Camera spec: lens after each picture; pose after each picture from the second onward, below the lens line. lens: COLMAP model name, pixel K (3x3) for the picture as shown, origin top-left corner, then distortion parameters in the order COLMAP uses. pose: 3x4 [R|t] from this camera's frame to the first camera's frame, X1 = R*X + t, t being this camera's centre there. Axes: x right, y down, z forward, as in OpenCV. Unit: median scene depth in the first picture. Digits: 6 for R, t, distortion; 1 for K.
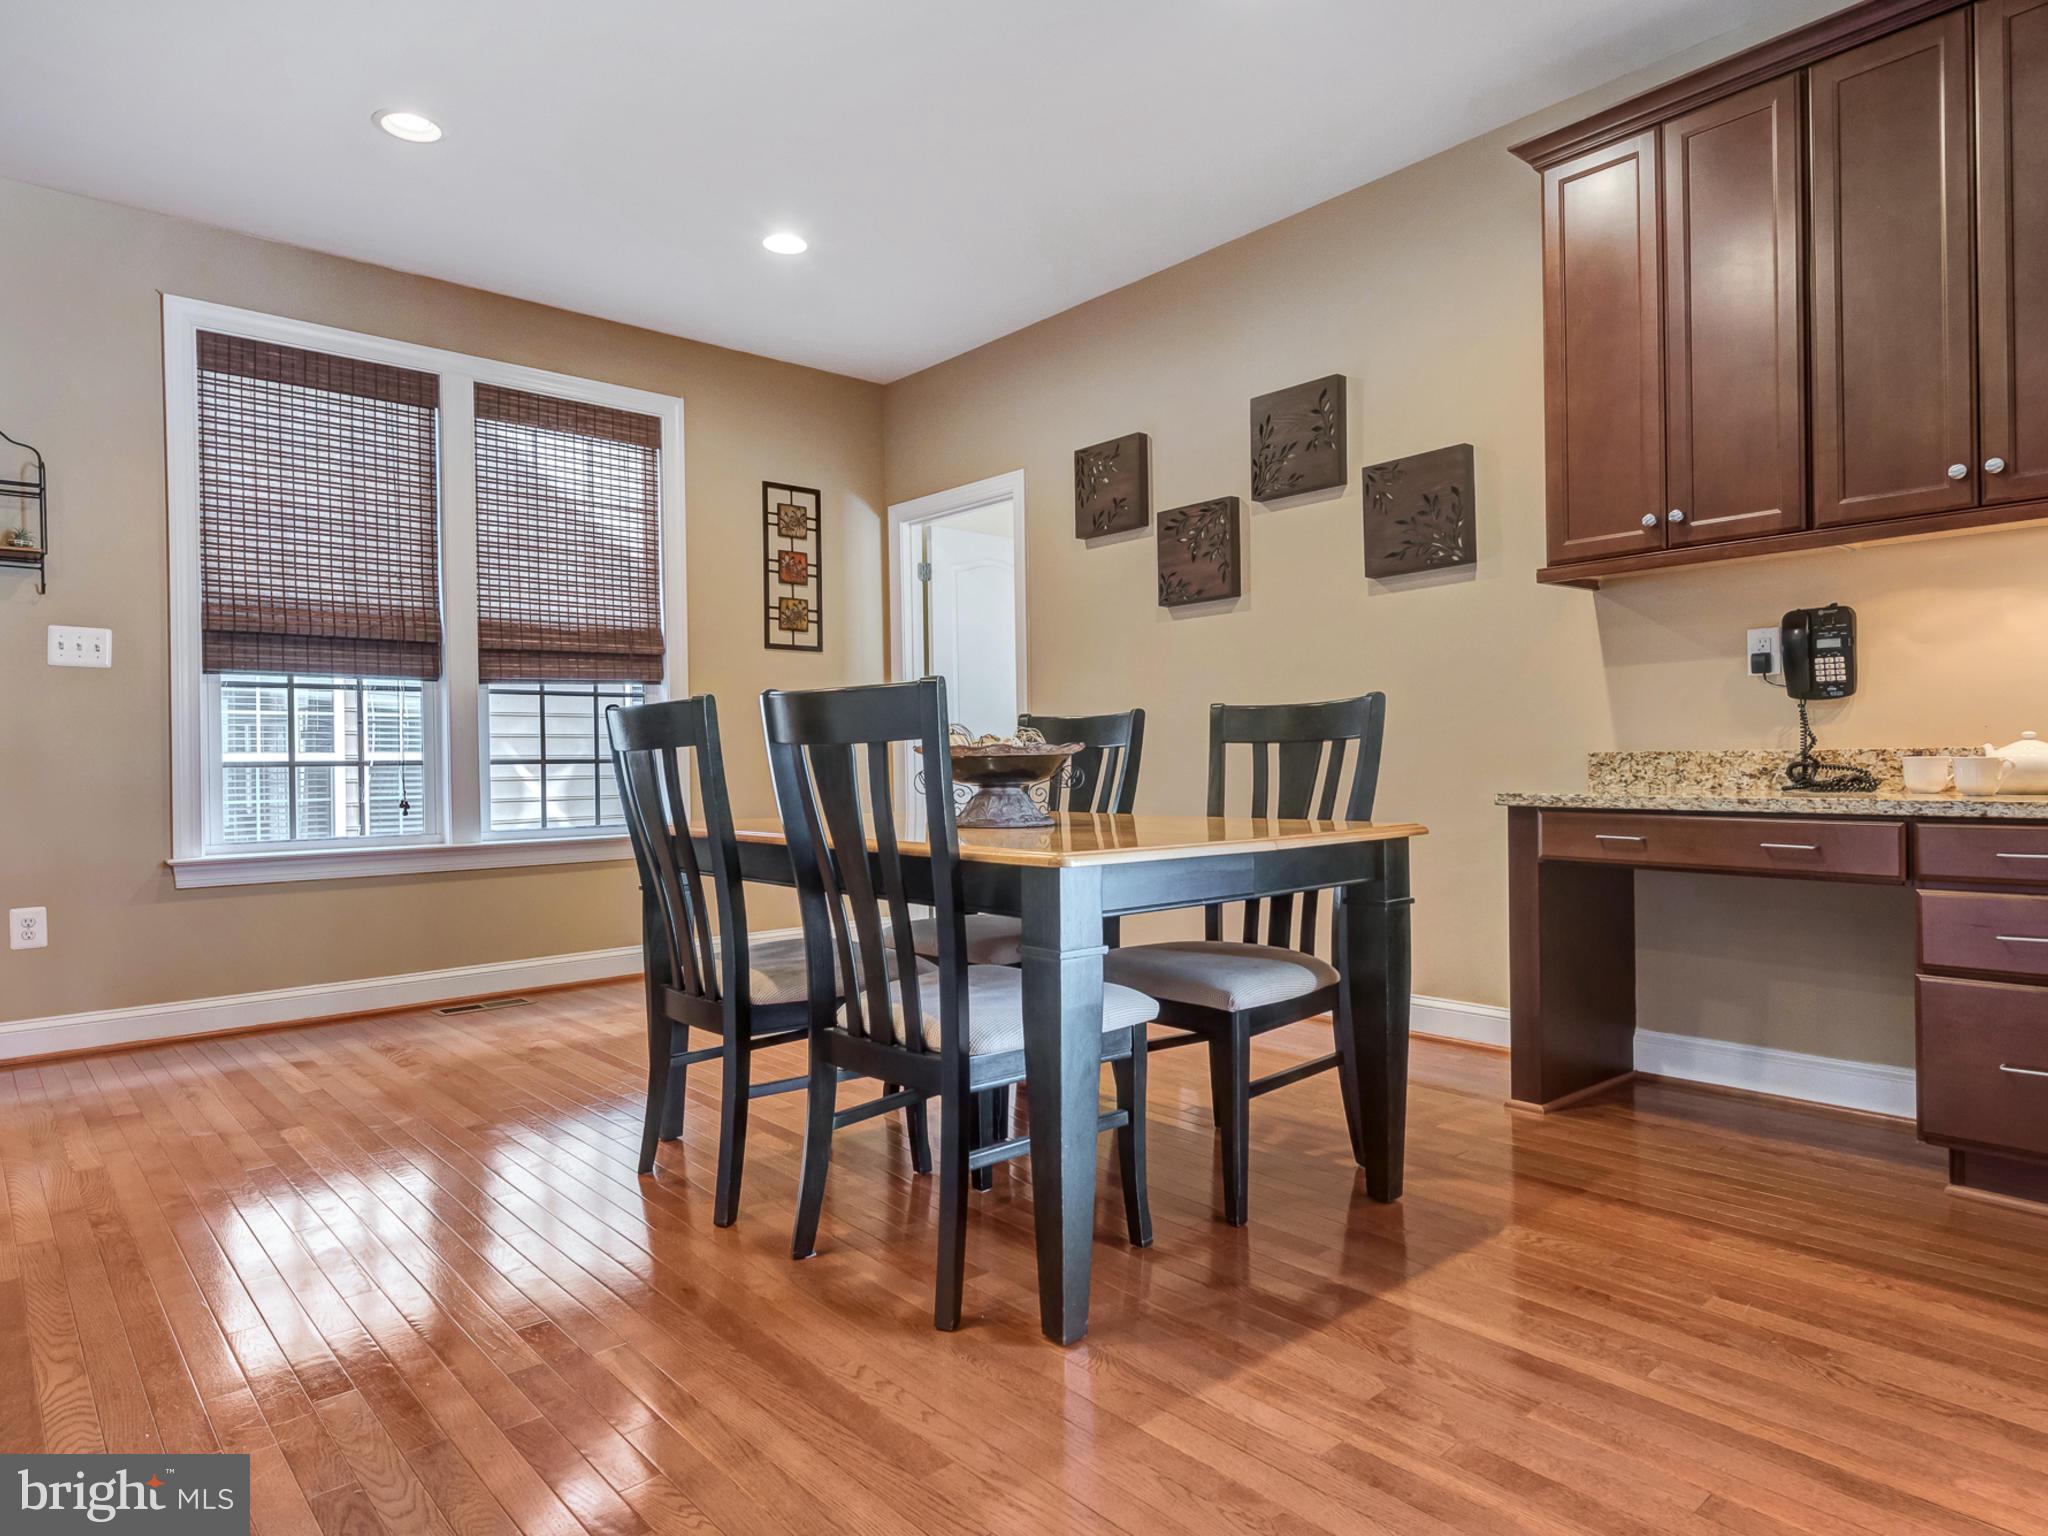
lens RADIAL K [[1229.6, 0, 1019.4], [0, 1229.6, 762.4], [0, 0, 1]] dist [0.025062, -0.015671]
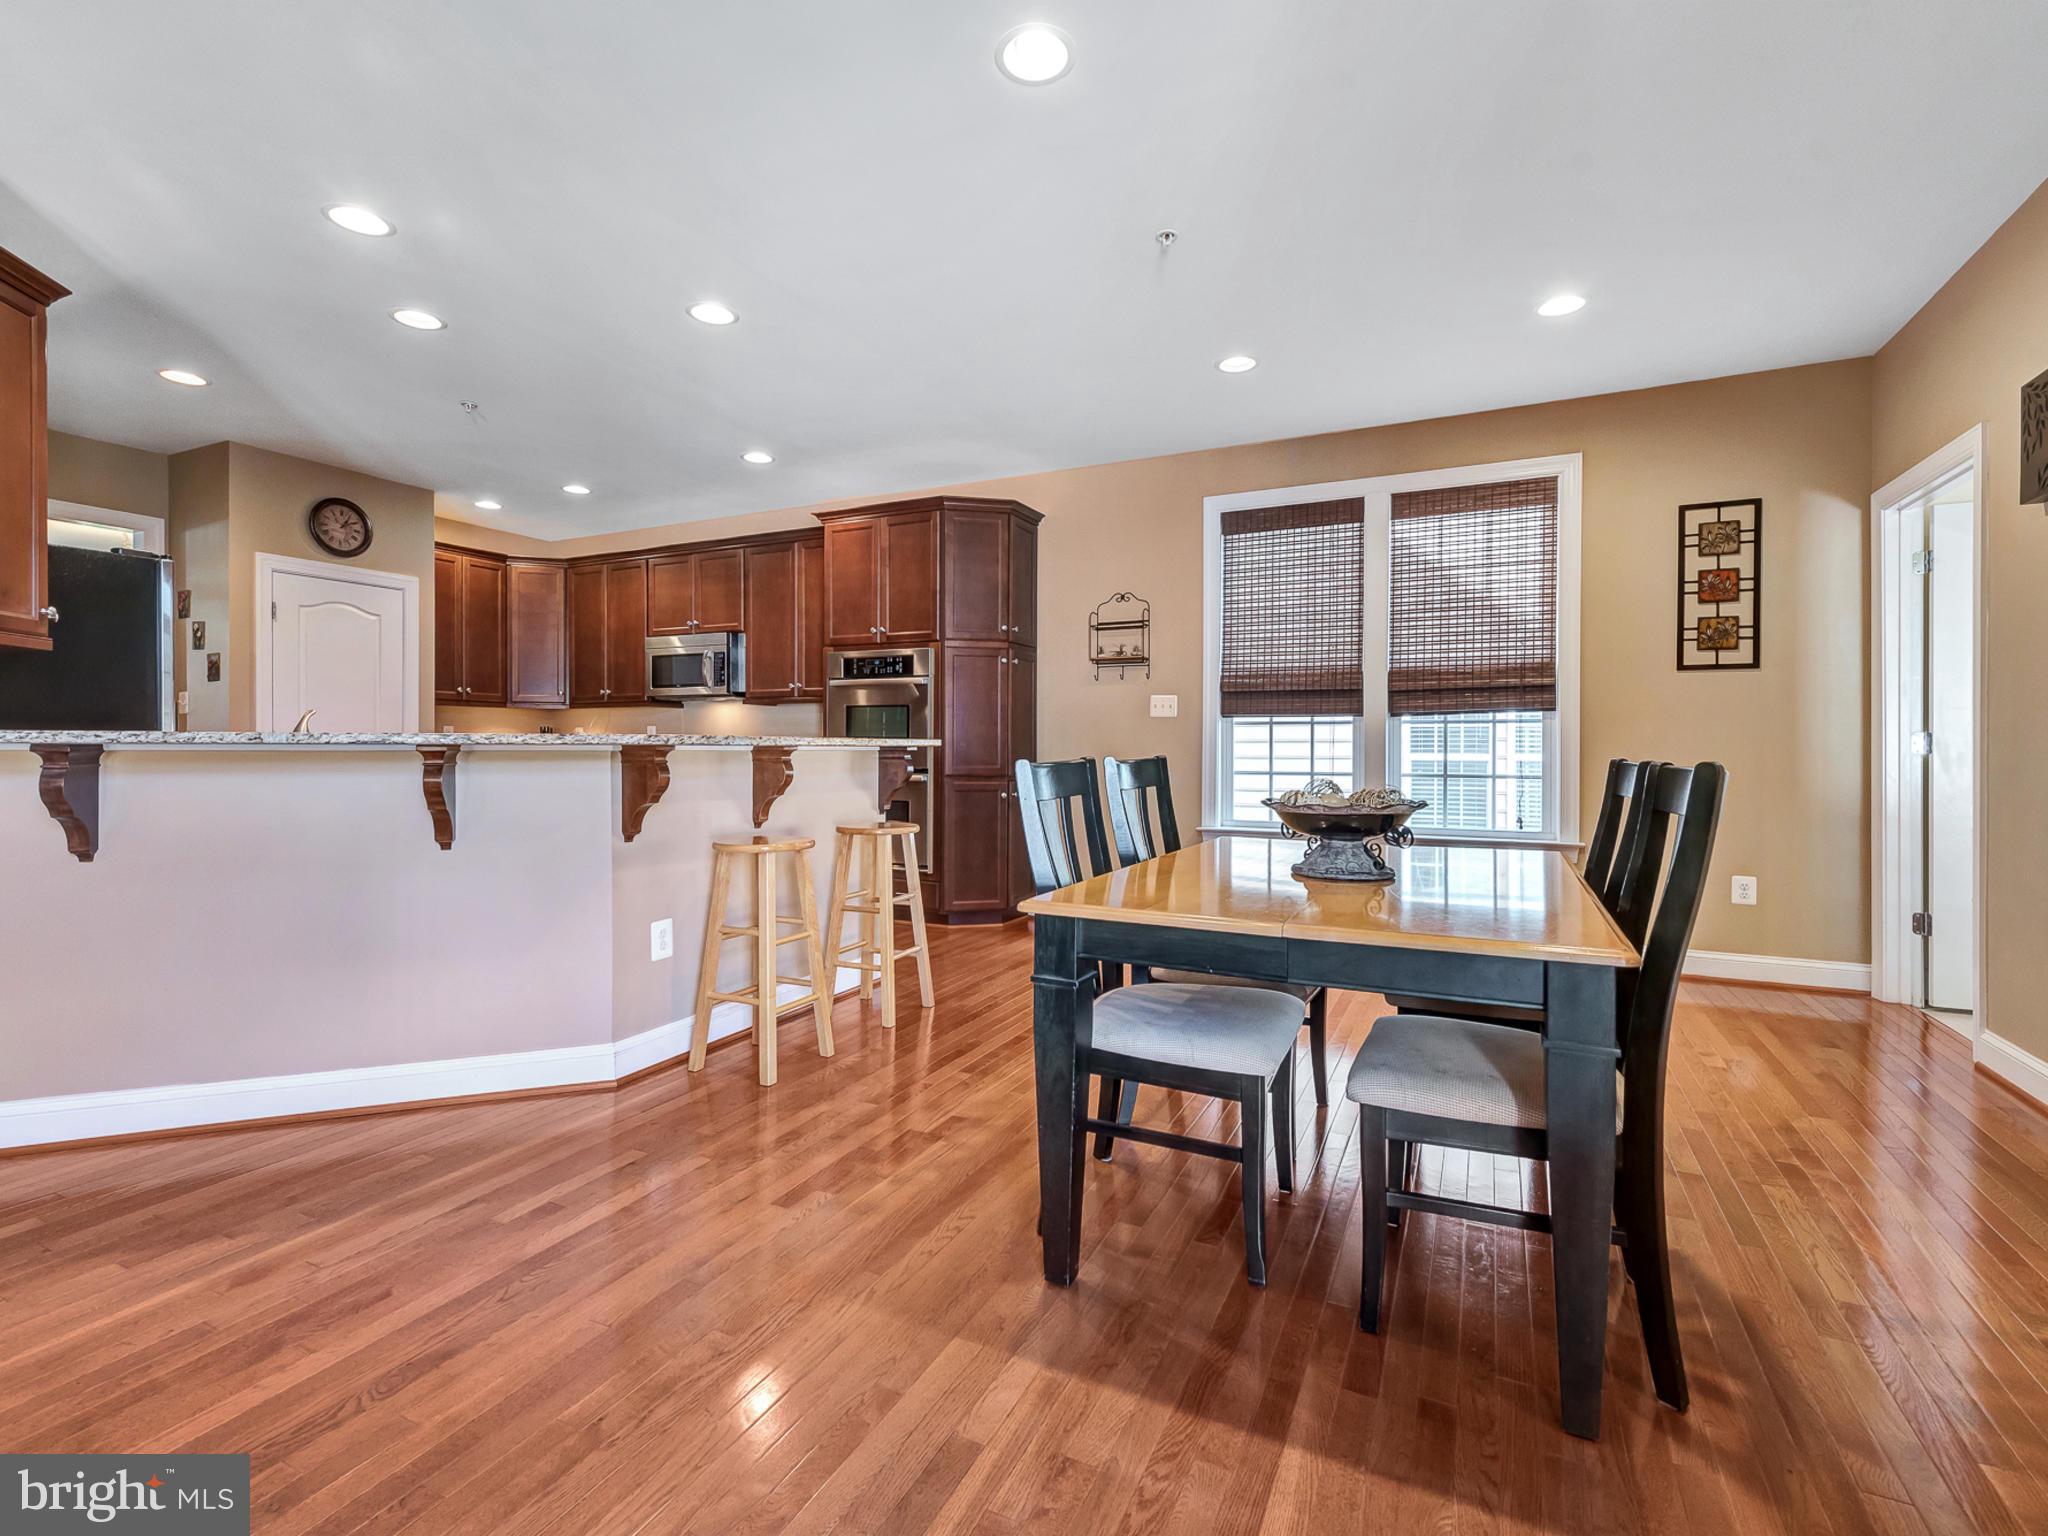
lens RADIAL K [[933.3, 0, 1021.7], [0, 933.3, 757.4], [0, 0, 1]] dist [0.020028, -0.008874]
pose [[0.380201, 0.023936, -0.924594, 0.520663], [-0.009581, 0.999713, 0.021941, -0.054835], [0.924854, 0.000517, 0.380321, 0.340601]]
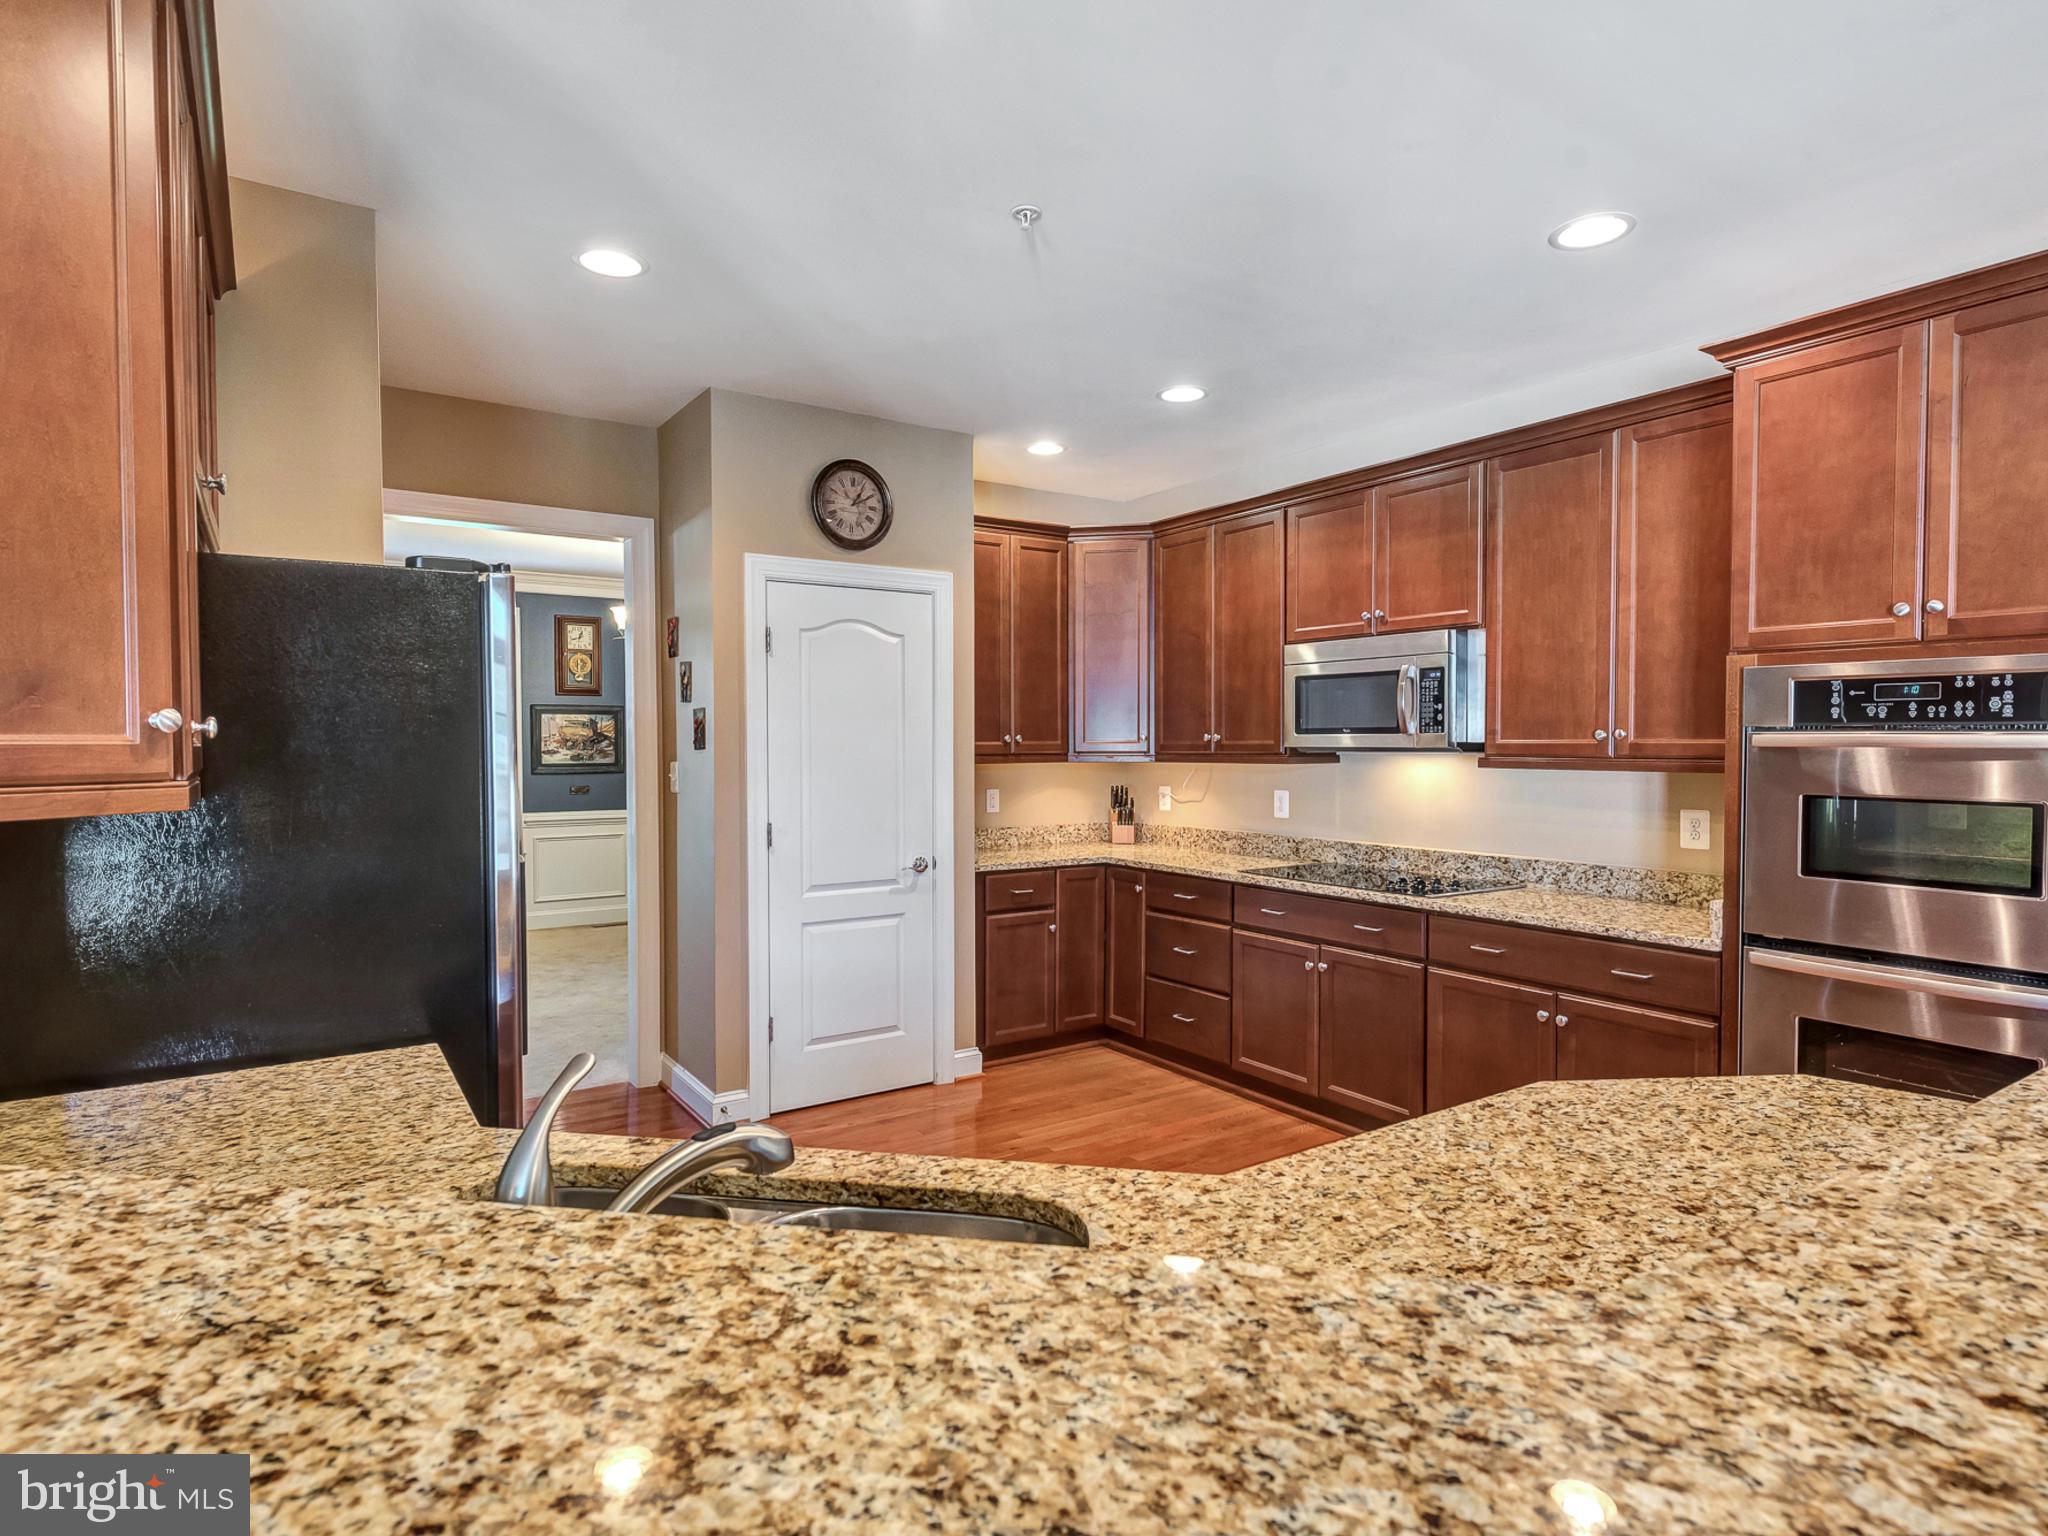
lens RADIAL K [[1091.4, 0, 1024.0], [0, 1091.4, 768.0], [0, 0, 1]] dist [0.001271, -0.009742]
pose [[-0.129200, 0.037578, -0.990906, -0.288133], [0.002947, 0.999292, 0.037511, -0.161427], [0.991614, 0.001926, -0.129219, 0.213911]]
